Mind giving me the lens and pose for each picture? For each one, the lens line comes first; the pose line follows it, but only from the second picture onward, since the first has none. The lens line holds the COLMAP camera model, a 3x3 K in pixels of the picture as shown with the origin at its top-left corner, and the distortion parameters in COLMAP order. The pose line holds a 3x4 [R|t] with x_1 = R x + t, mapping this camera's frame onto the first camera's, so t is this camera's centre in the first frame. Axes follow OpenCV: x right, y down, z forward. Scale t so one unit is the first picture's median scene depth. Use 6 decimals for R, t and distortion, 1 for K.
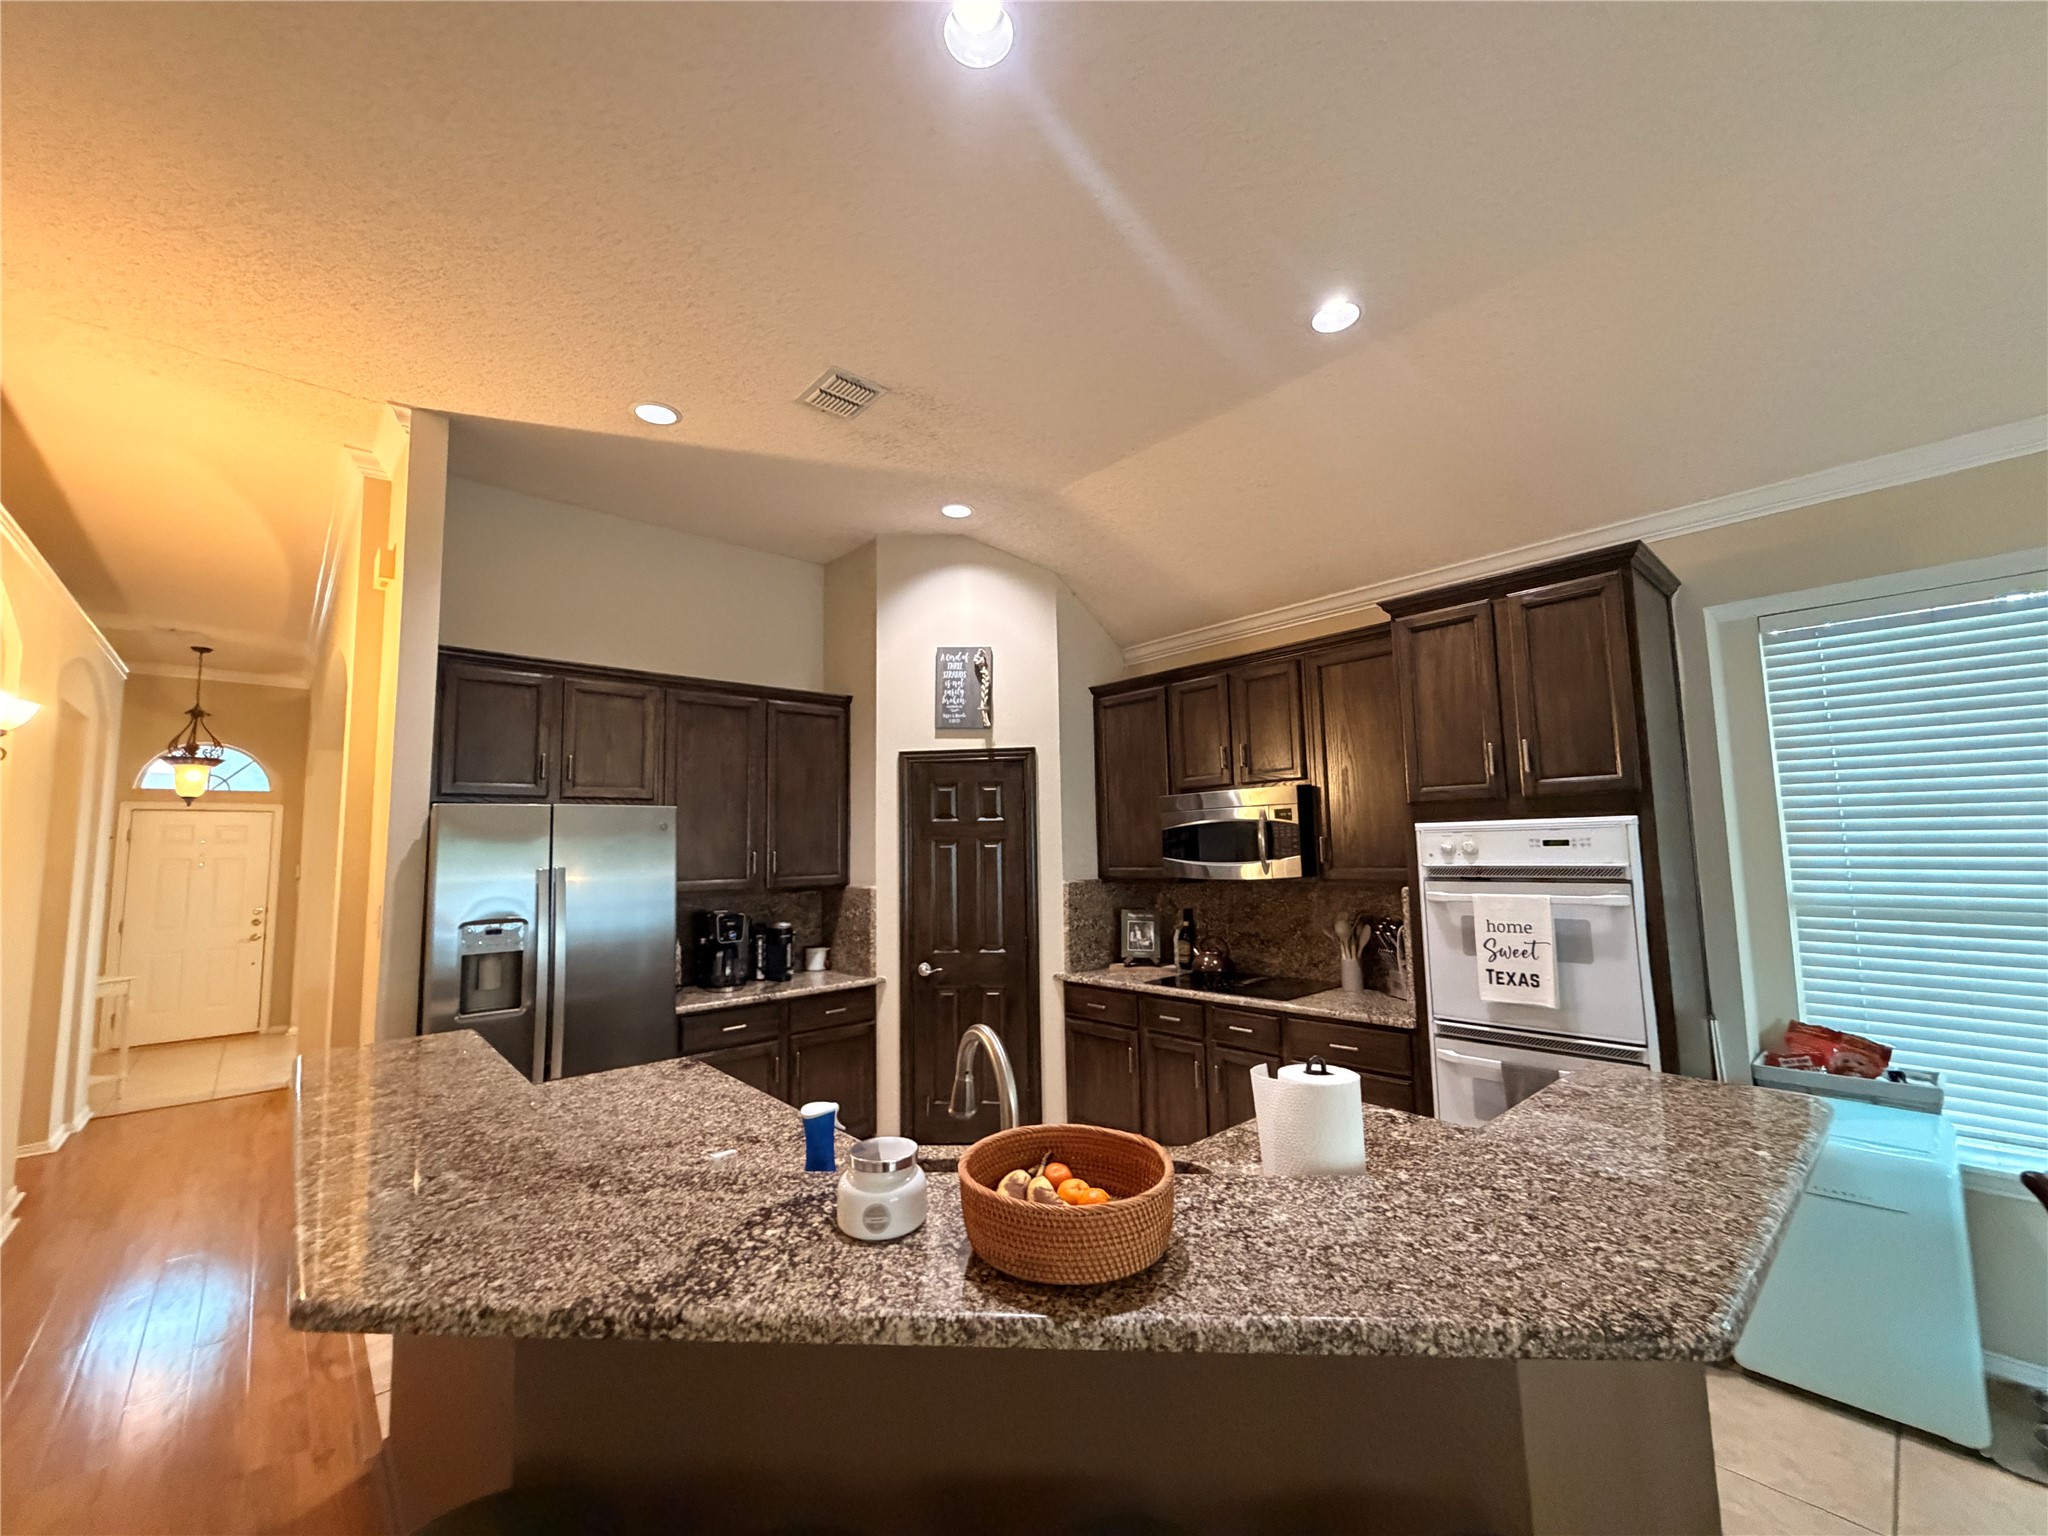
lens RADIAL K [[815.6, 0, 1016.1], [0, 815.6, 764.5], [0, 0, 1]] dist [0.001584, -0.000111]
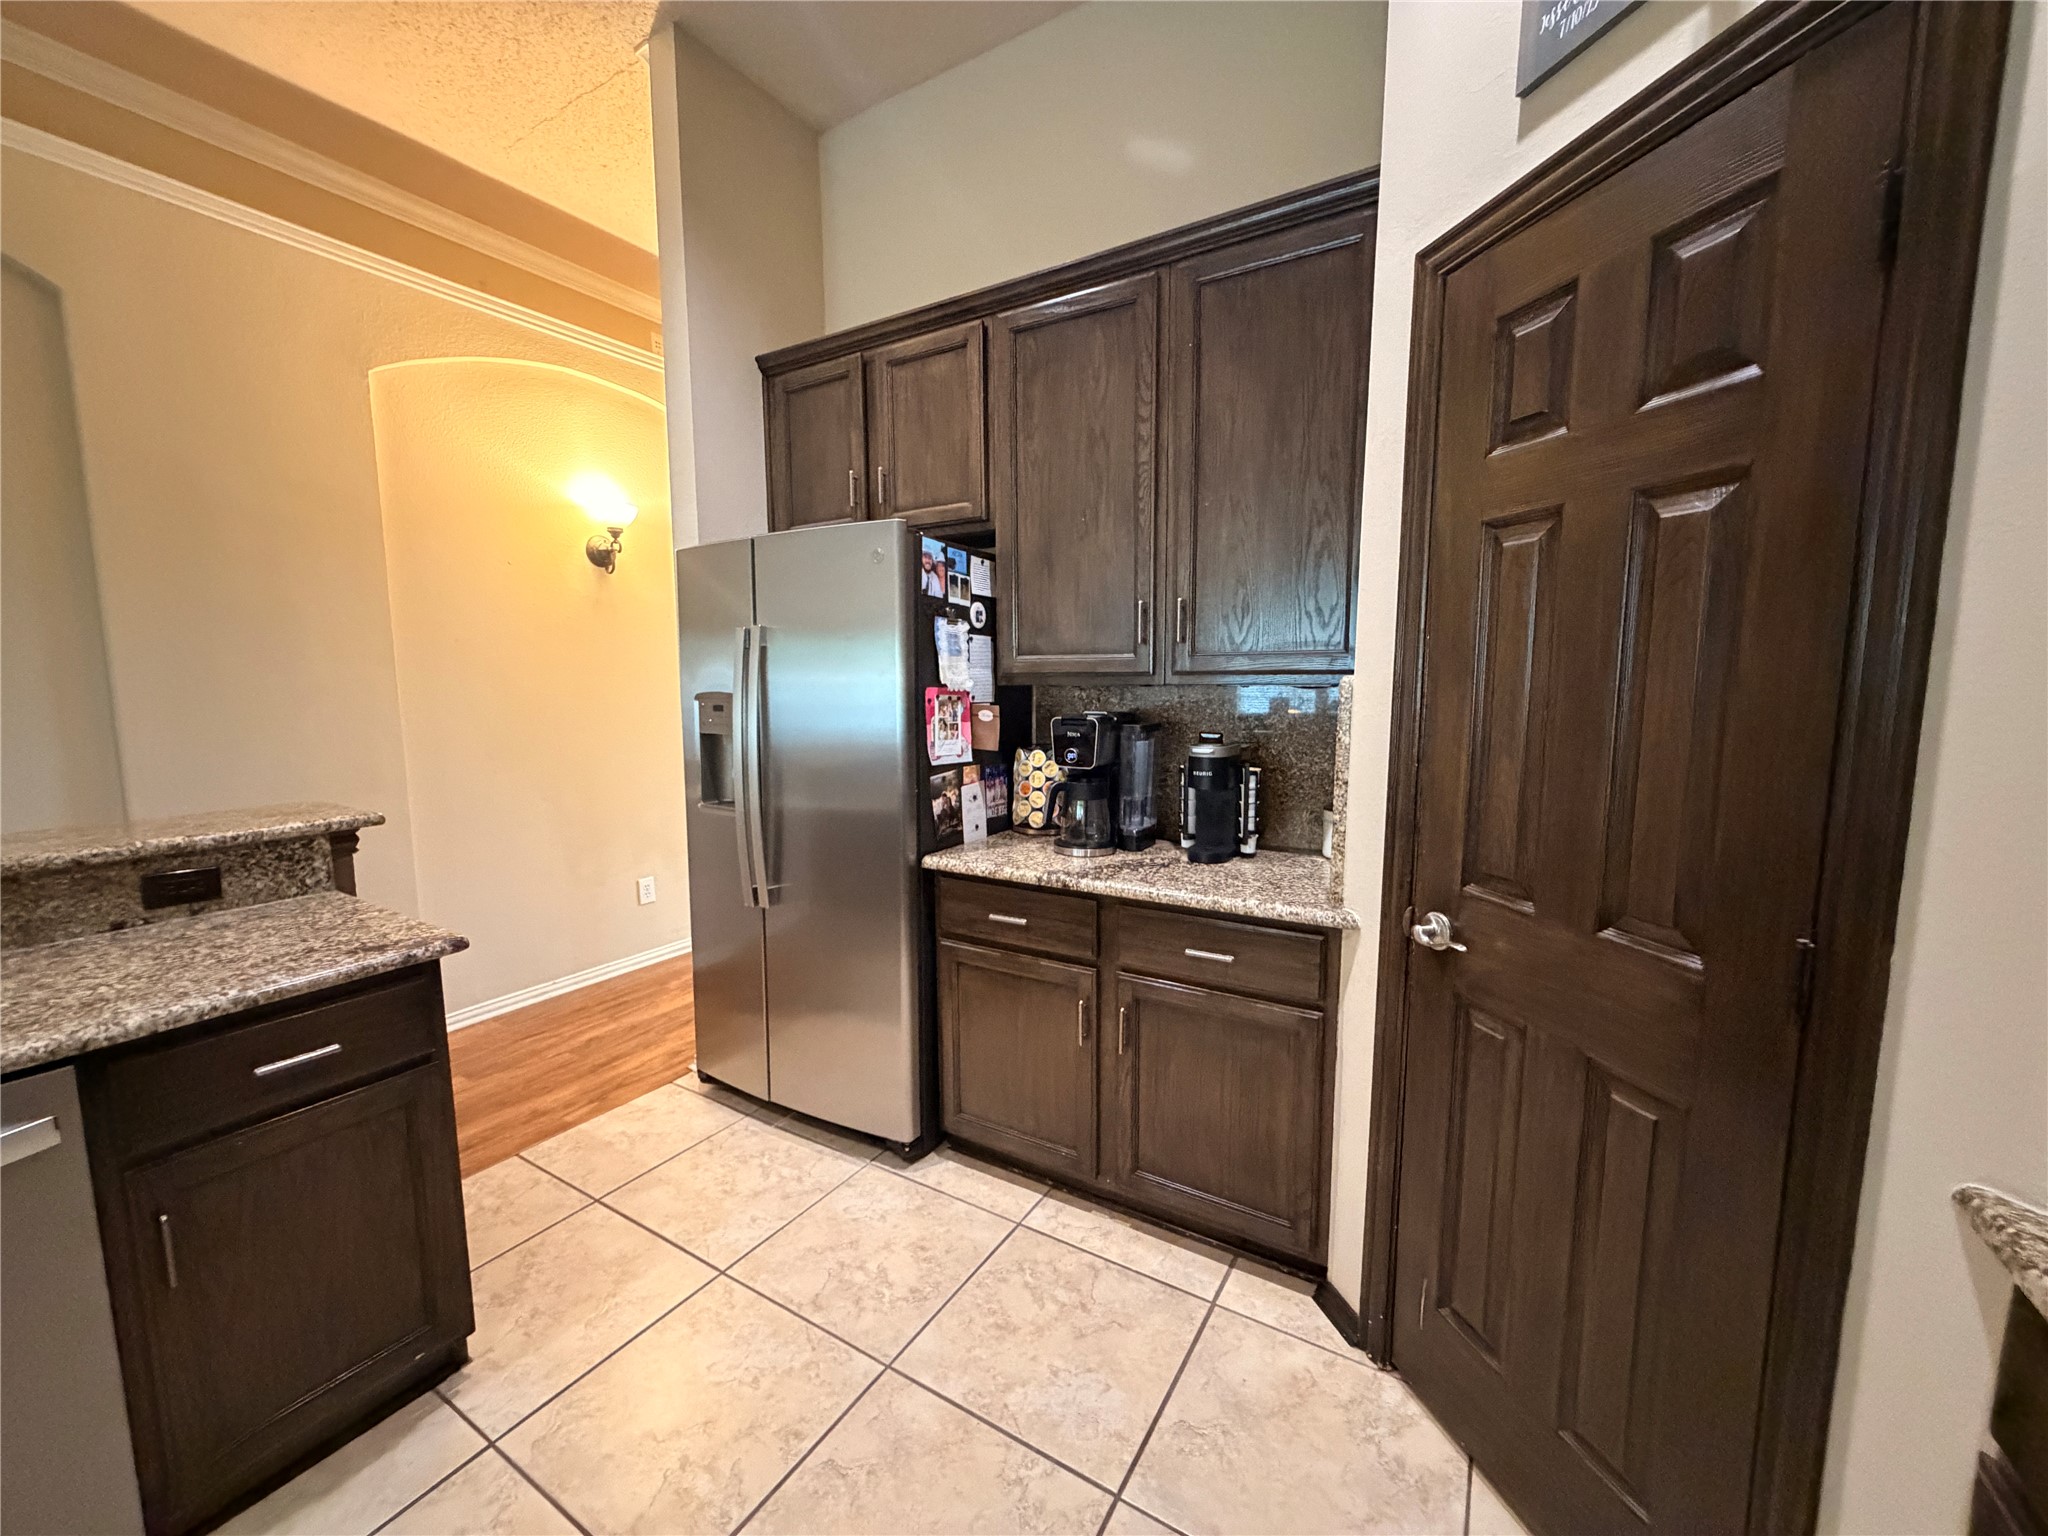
lens RADIAL K [[815.6, 0, 1024.7], [0, 815.6, 773.7], [0, 0, 1]] dist [0.001584, -0.000111]
pose [[0.285118, 0.131875, -0.949377, 0.145492], [0.090122, 0.982413, 0.163529, 0.119979], [0.954246, -0.132185, 0.268219, 0.763981]]
